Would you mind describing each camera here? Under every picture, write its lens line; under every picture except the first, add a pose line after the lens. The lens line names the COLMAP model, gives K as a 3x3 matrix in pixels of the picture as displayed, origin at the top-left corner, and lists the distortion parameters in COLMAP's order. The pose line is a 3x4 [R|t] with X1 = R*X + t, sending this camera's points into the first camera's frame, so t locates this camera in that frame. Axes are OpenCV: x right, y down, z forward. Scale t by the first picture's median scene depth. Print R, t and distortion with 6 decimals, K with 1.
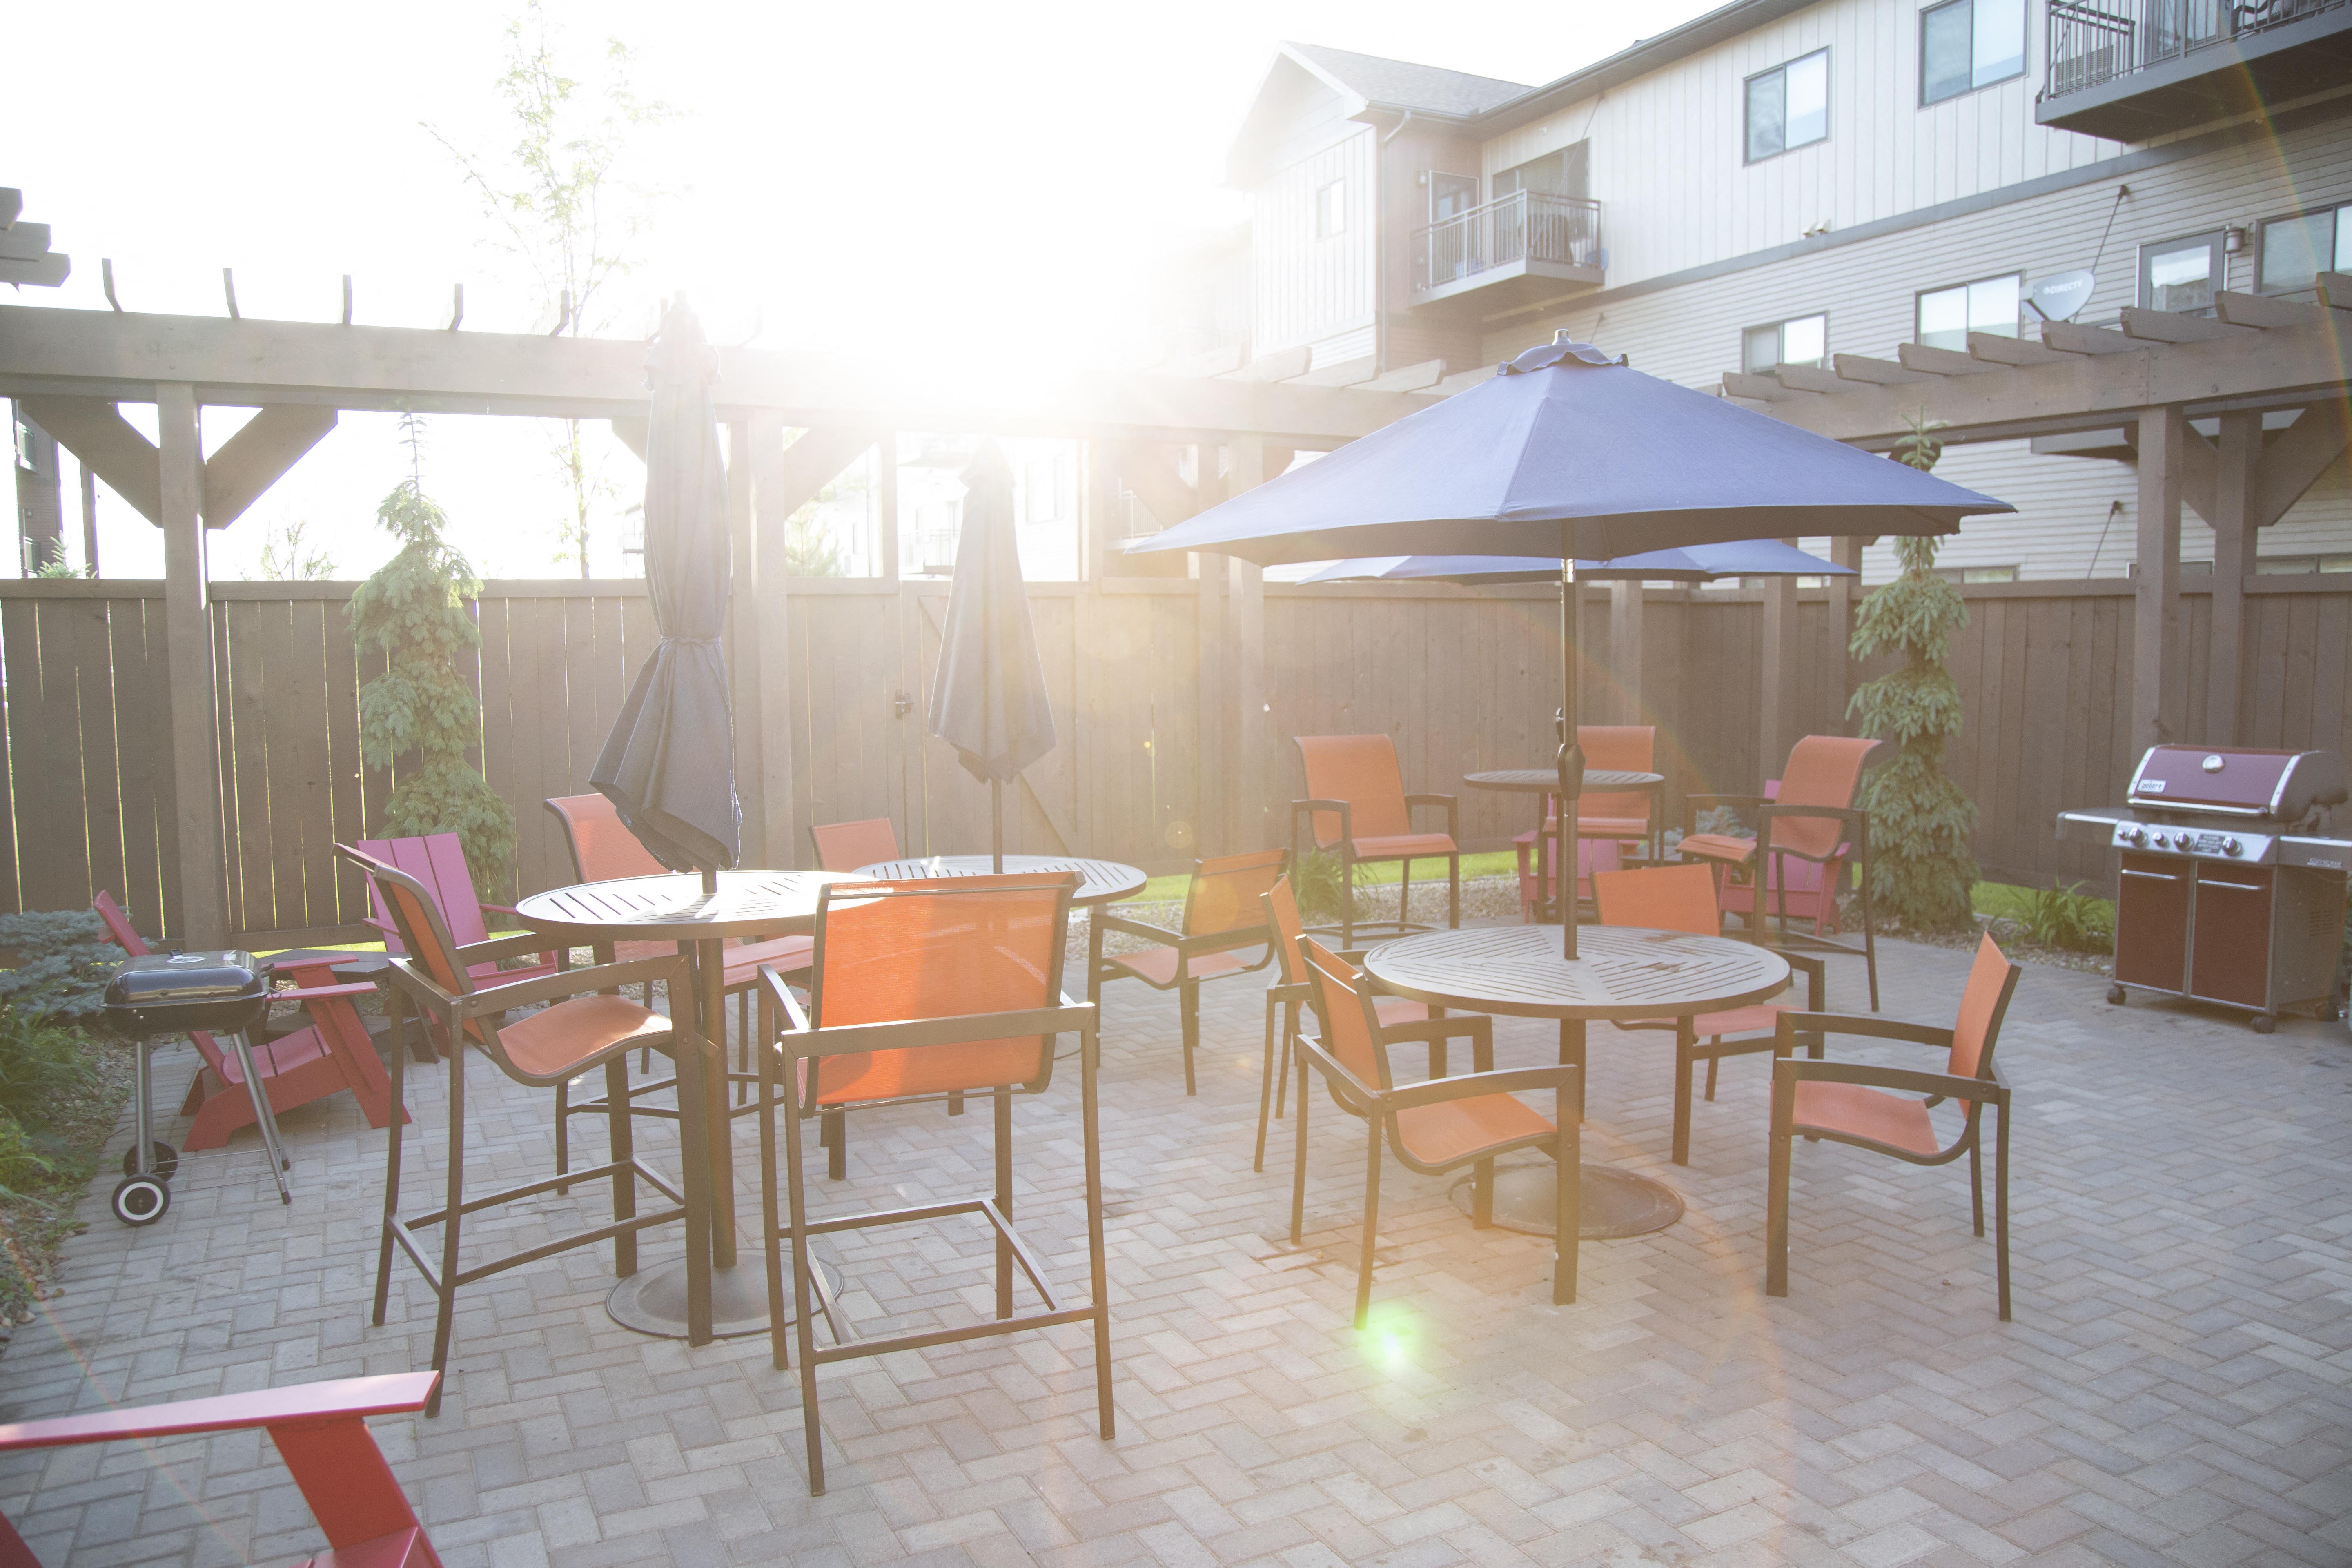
lens RADIAL K [[1681.9, 0, 1166.5], [0, 1681.9, 776.3], [0, 0, 1]] dist [-0.060689, 0.000150]
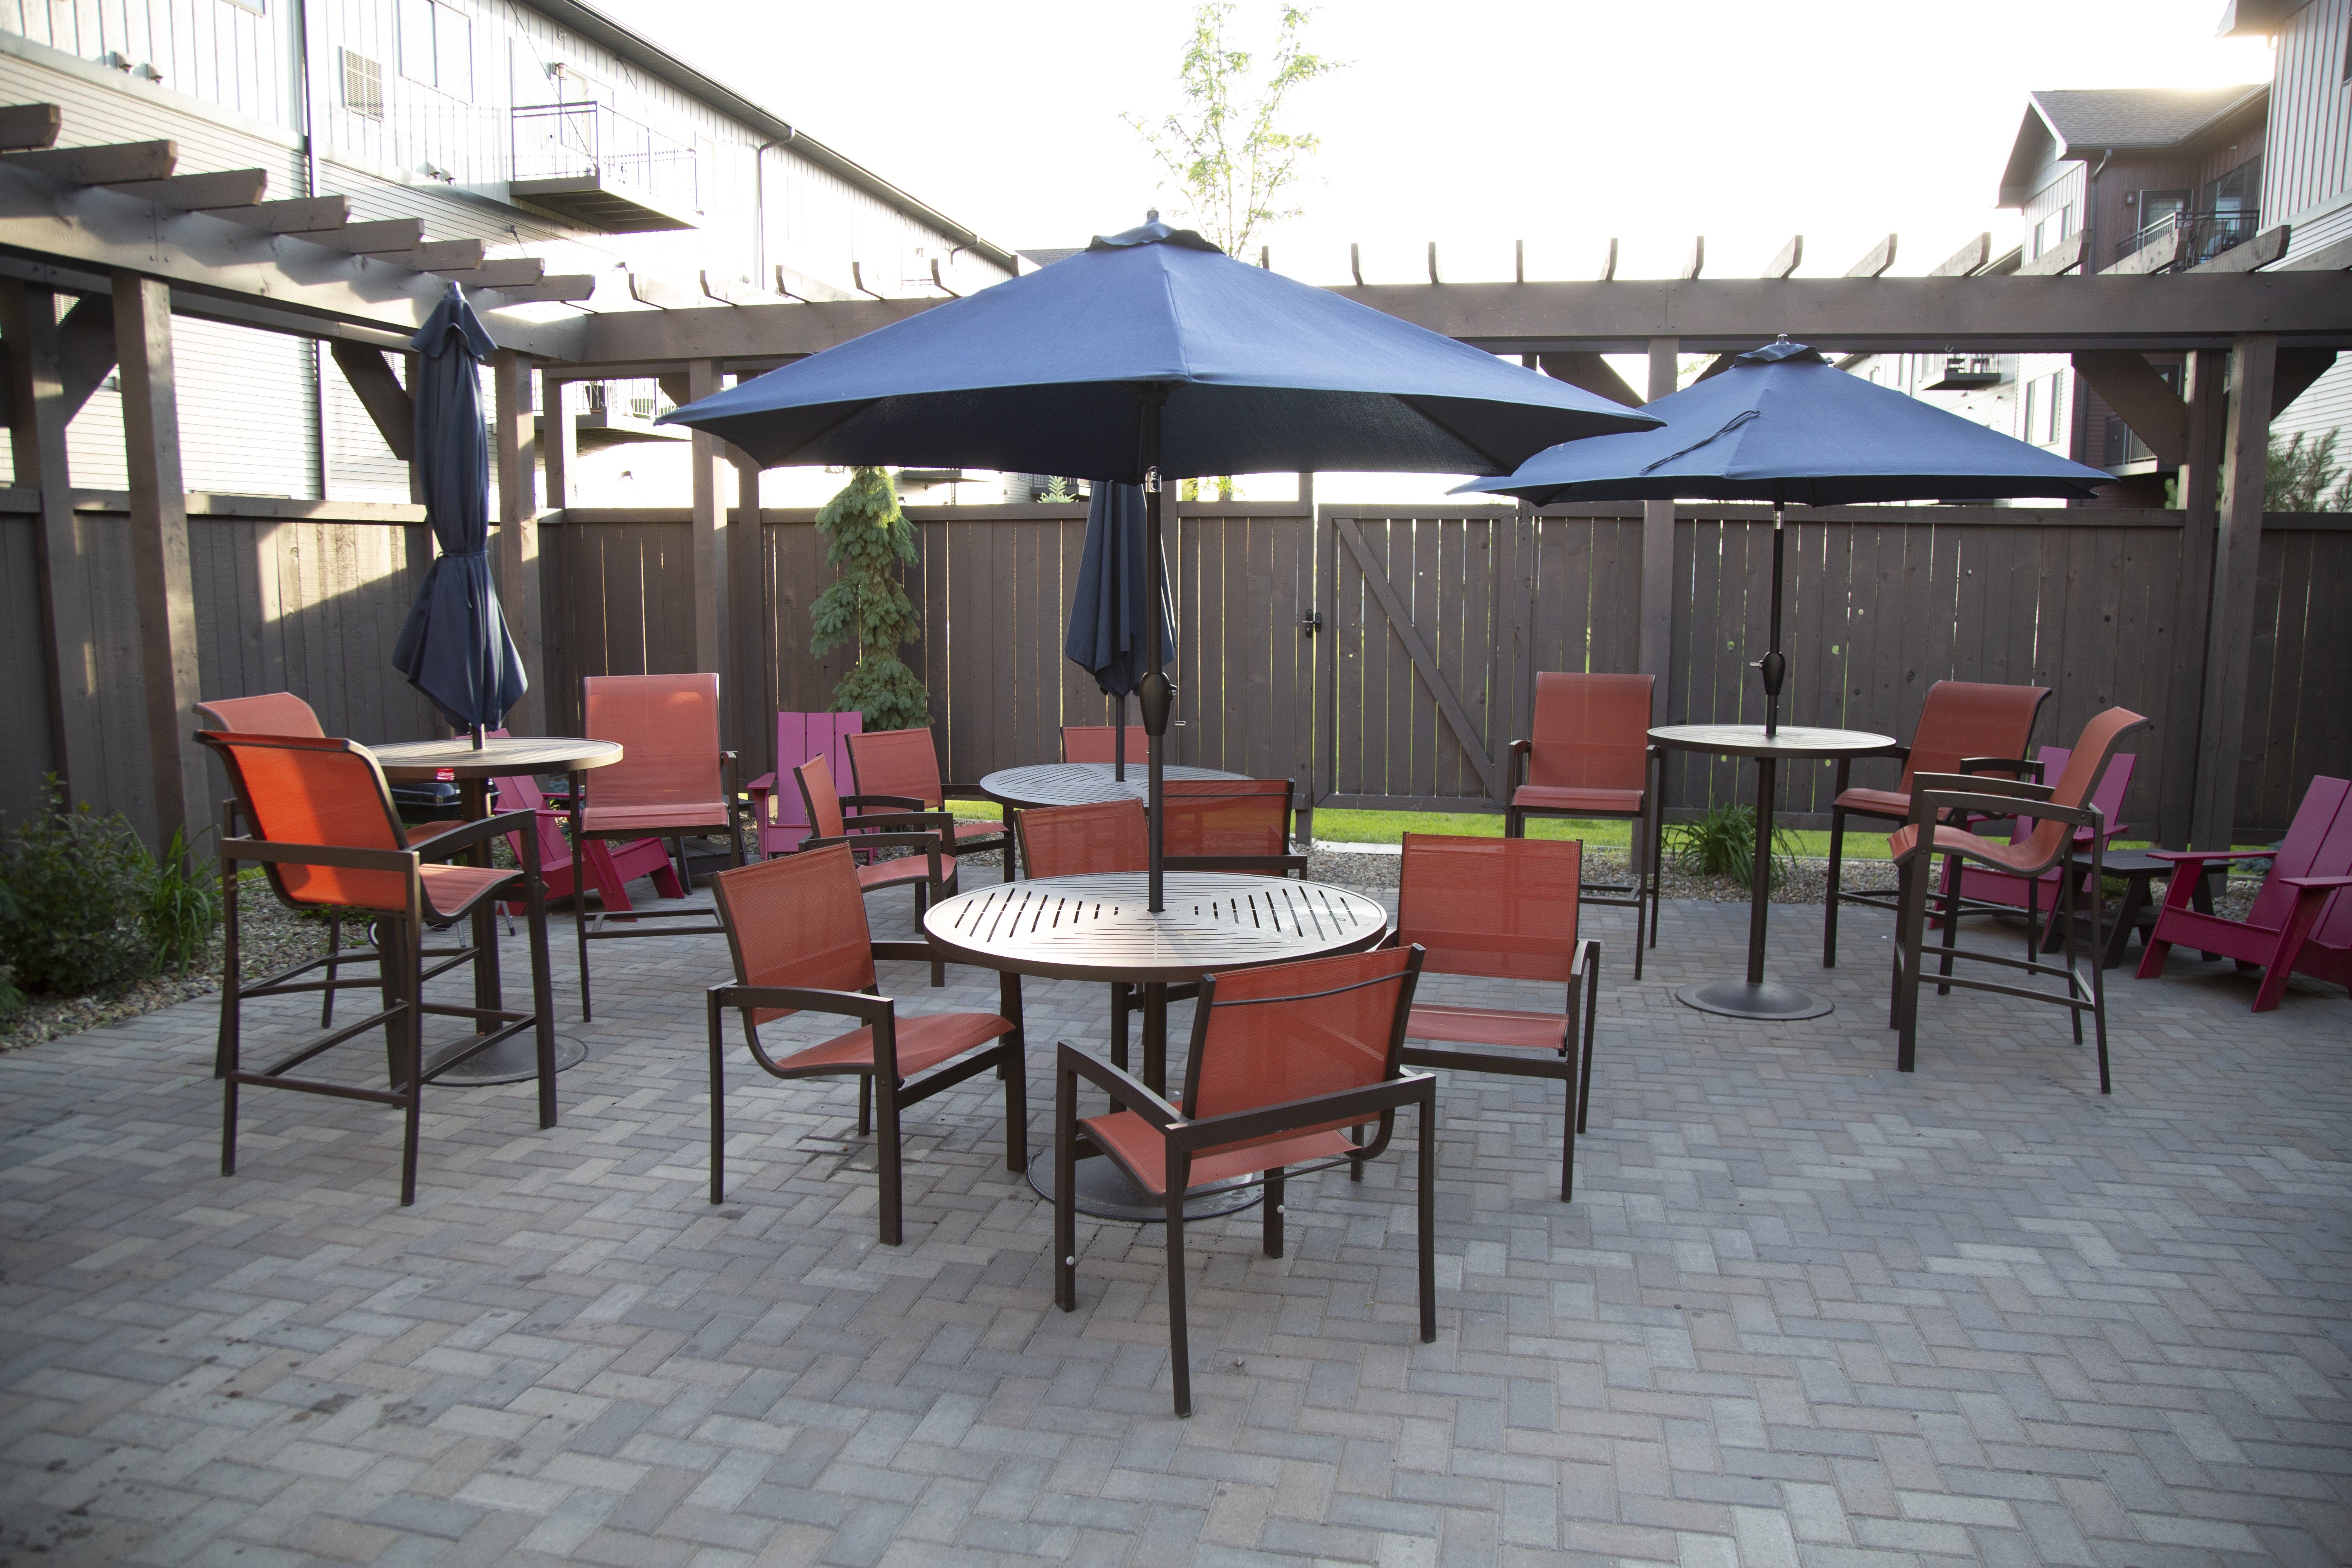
lens RADIAL K [[1634.1, 0, 1192.7], [0, 1634.1, 791.5], [0, 0, 1]] dist [-0.086403, 0.030206]
pose [[0.769250, 0.096702, -0.631588, 0.801669], [-0.064471, 0.995183, 0.073848, -0.019240], [0.635687, -0.016089, 0.771779, 0.338260]]
